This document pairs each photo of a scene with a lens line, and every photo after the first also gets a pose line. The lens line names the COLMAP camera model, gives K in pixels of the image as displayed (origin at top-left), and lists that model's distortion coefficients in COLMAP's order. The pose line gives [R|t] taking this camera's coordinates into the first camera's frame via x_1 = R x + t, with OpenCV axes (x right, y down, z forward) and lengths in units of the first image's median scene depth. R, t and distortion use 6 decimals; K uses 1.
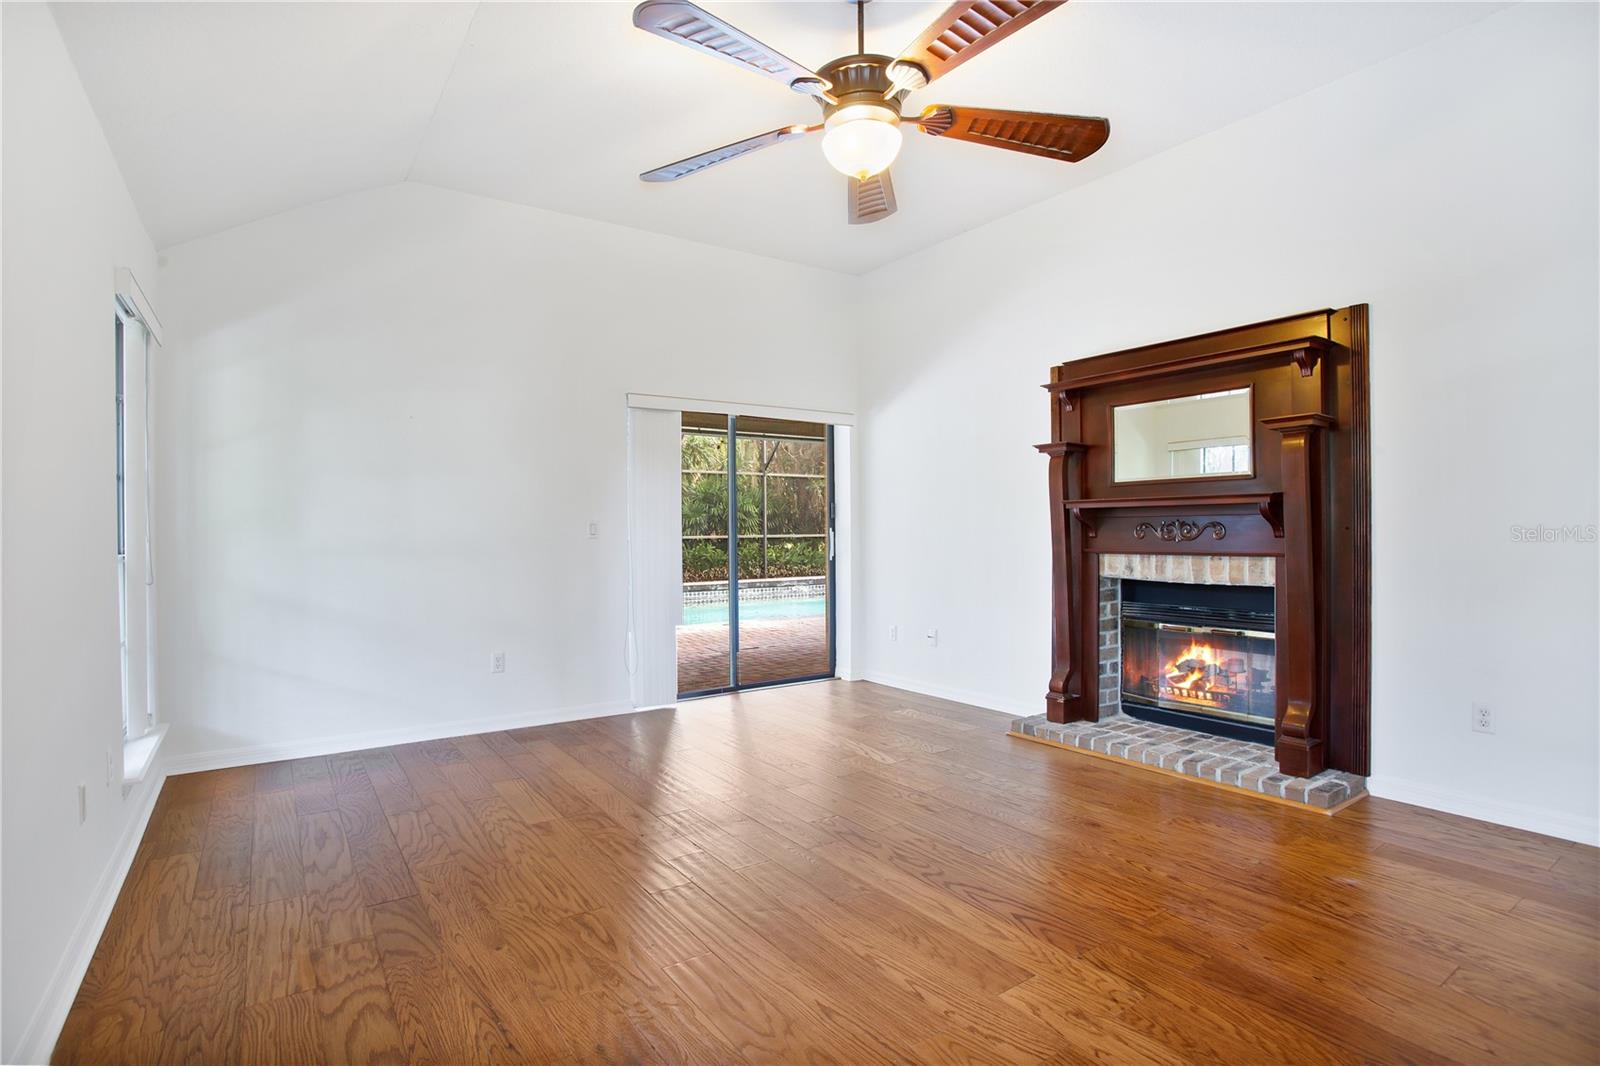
lens RADIAL K [[808.2, 0, 787.9], [0, 808.2, 525.8], [0, 0, 1]] dist [-0.066548, 0.027654]
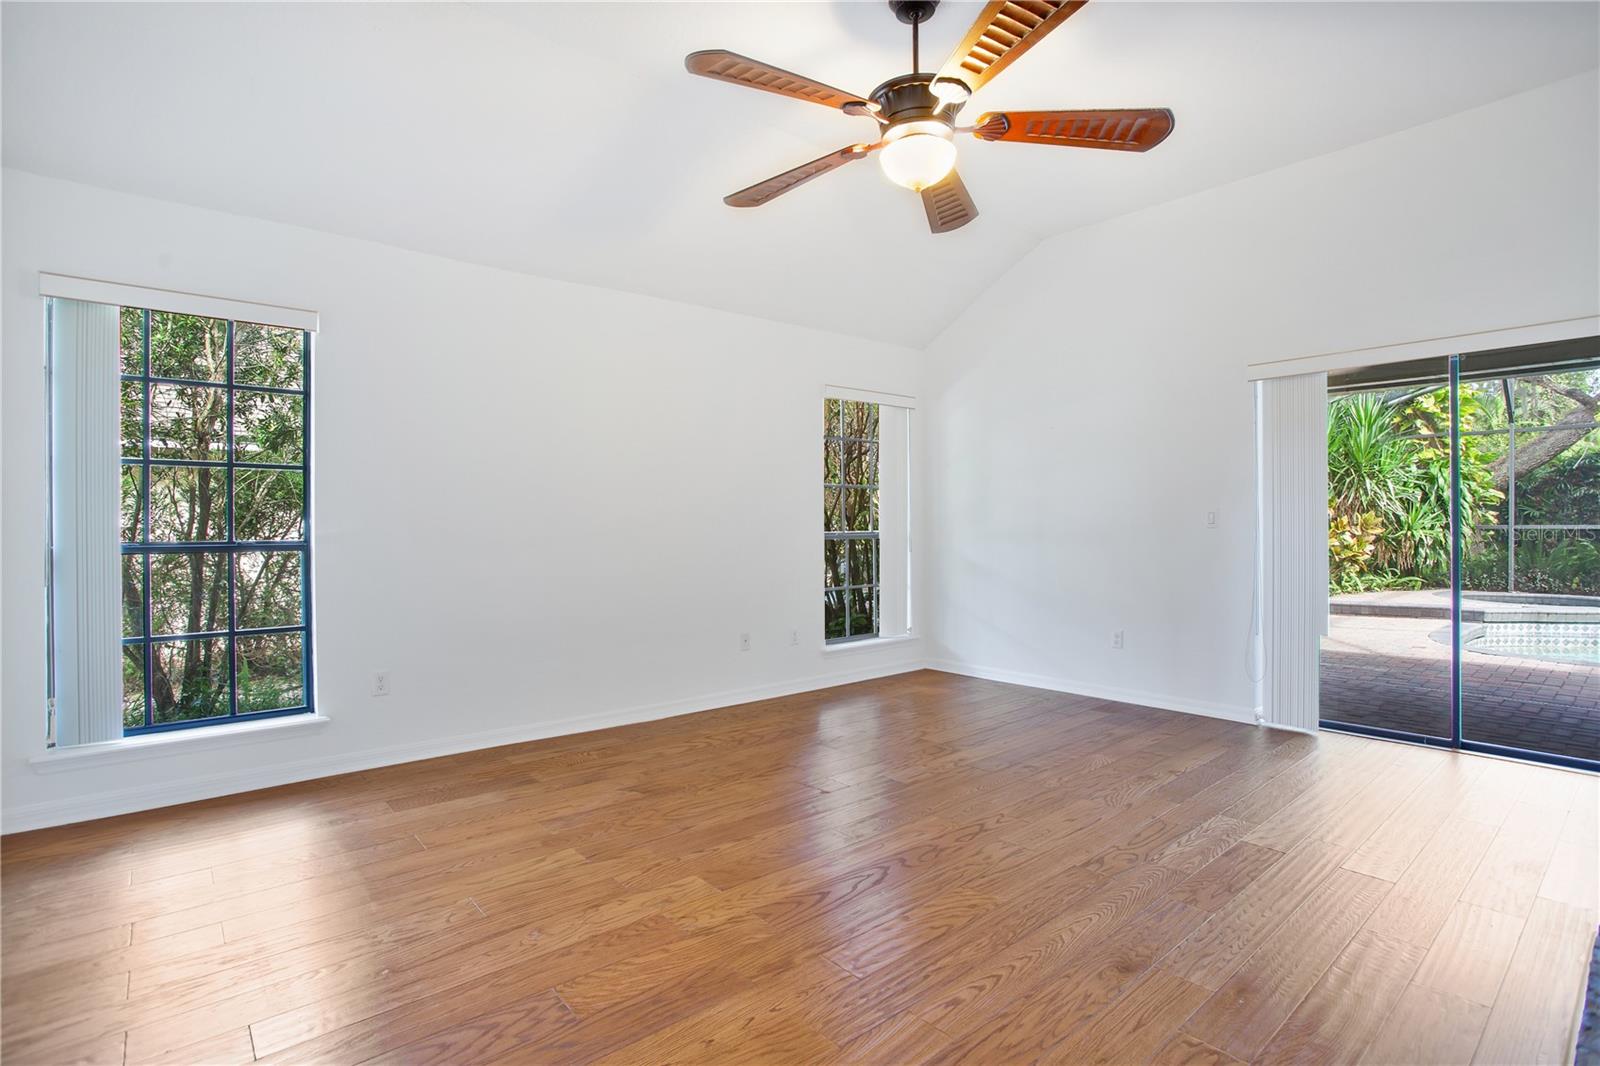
lens RADIAL K [[808.2, 0, 776.6], [0, 808.2, 518.8], [0, 0, 1]] dist [-0.066548, 0.027654]
pose [[0.055116, 0.001337, -0.998479, 0.734356], [0.015521, 0.999877, 0.002195, -0.005704], [0.998359, -0.015619, 0.055089, 0.483339]]
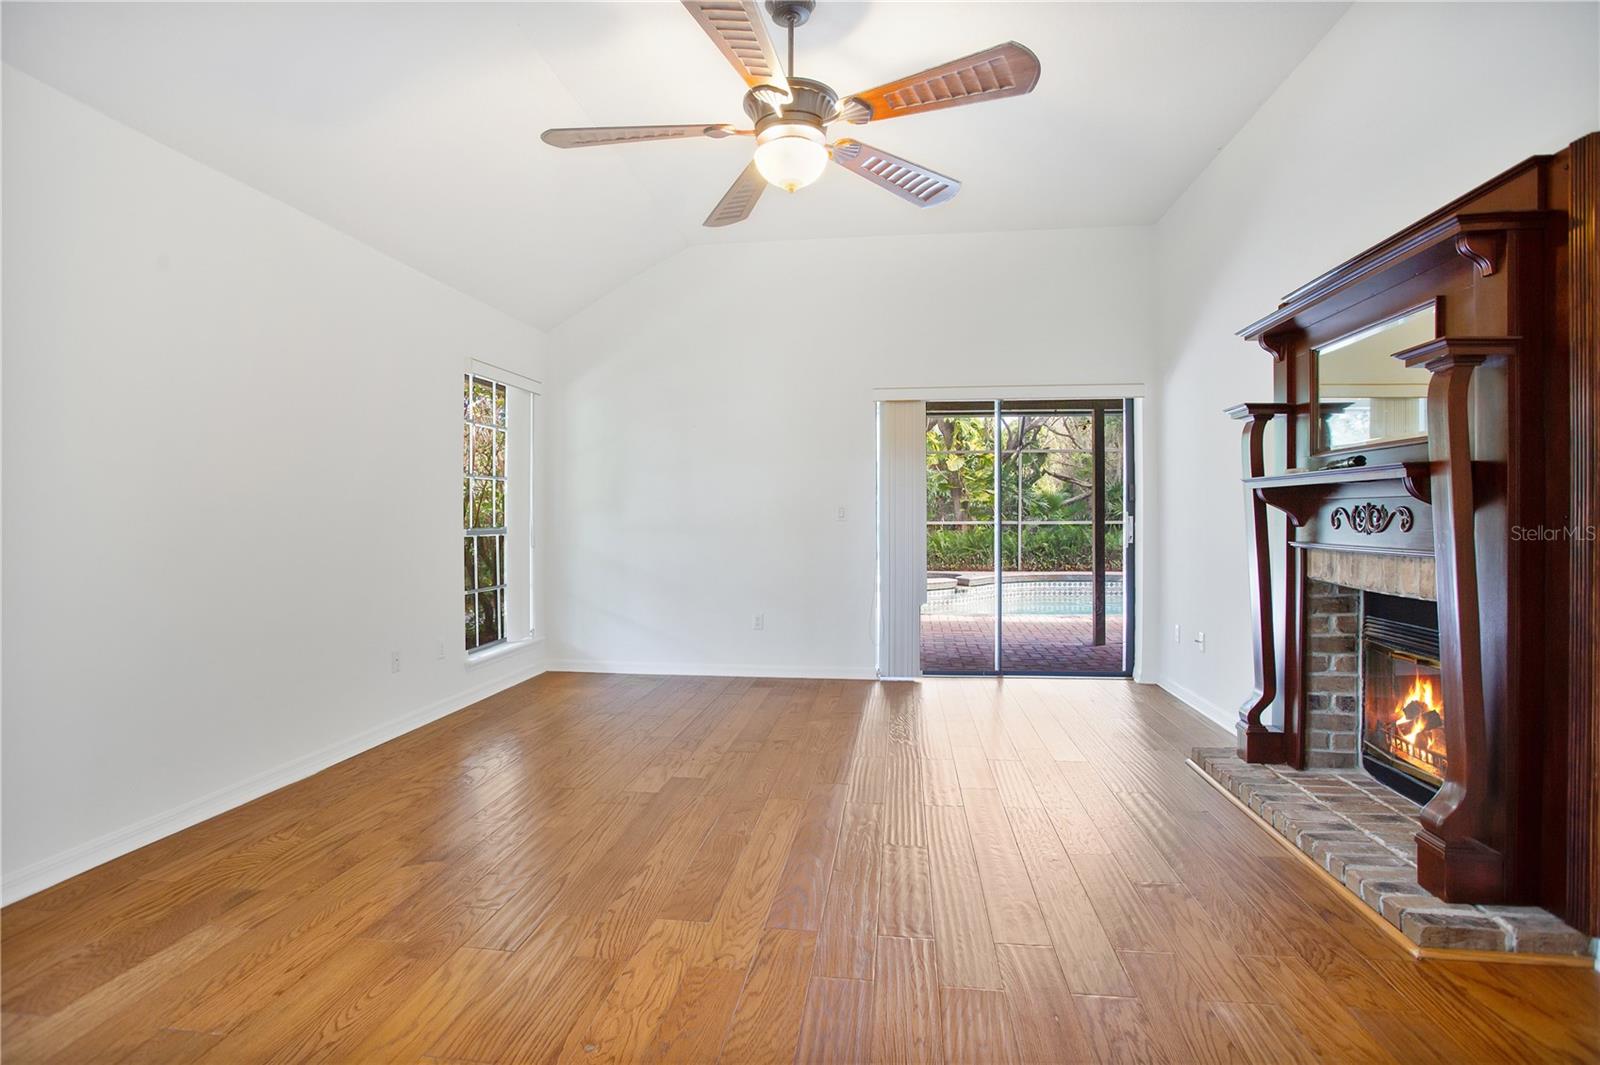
lens RADIAL K [[808.2, 0, 797.8], [0, 808.2, 525.7], [0, 0, 1]] dist [-0.066548, 0.027654]
pose [[0.734881, 0.011572, -0.678097, 0.544095], [0.003598, 0.999774, 0.020961, -0.003943], [0.678186, -0.017844, 0.734673, 0.129882]]
